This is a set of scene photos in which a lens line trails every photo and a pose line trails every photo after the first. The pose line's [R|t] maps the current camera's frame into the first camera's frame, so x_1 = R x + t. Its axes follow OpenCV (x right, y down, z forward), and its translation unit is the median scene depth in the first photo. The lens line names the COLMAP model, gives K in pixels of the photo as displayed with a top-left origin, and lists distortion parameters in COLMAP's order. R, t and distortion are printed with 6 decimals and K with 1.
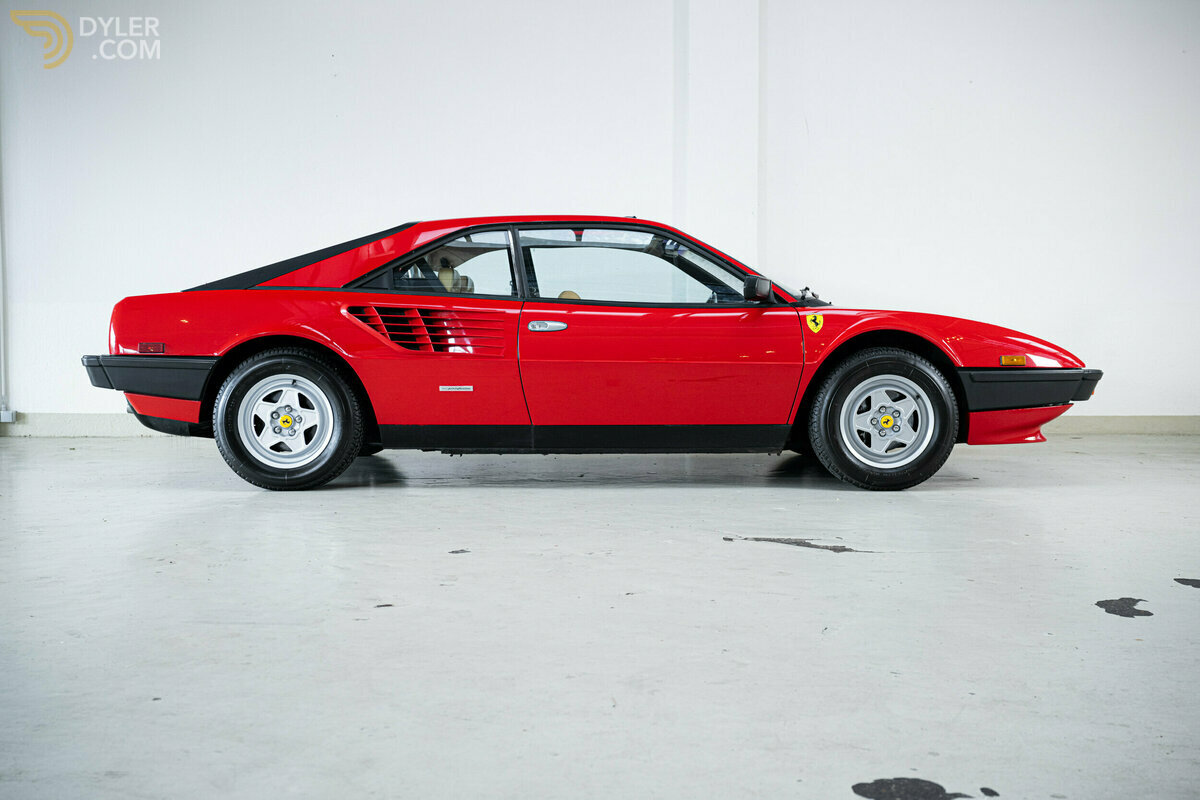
lens RADIAL K [[1283.4, 0, 601.9], [0, 1283.4, 401.7], [0, 0, 1]] dist [0.024674, 0.000000]
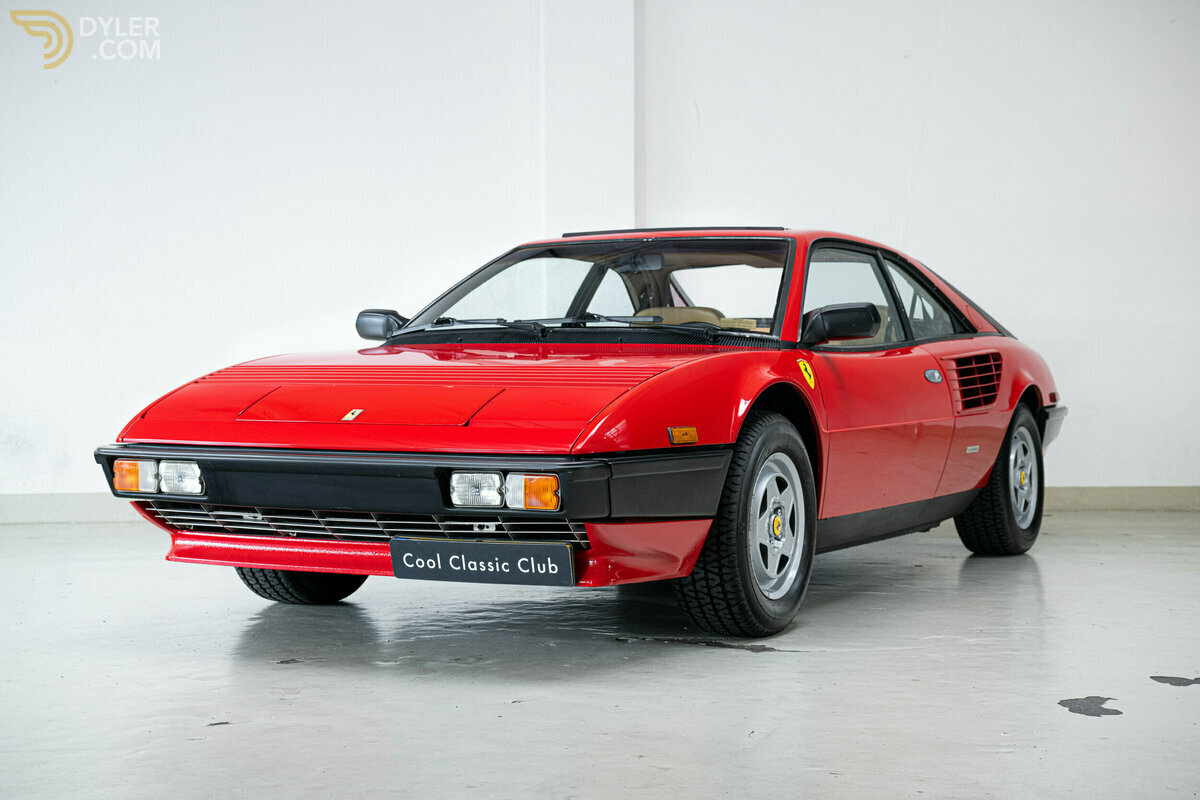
lens RADIAL K [[1916.2, 0, 598.4], [0, 1916.2, 397.5], [0, 0, 1]] dist [0.260765, 0.000000]
pose [[0.992782, -0.001588, 0.119920, -0.077568], [0.006197, 0.999256, -0.038066, 0.000277], [-0.119770, 0.038535, 0.992054, -0.264075]]
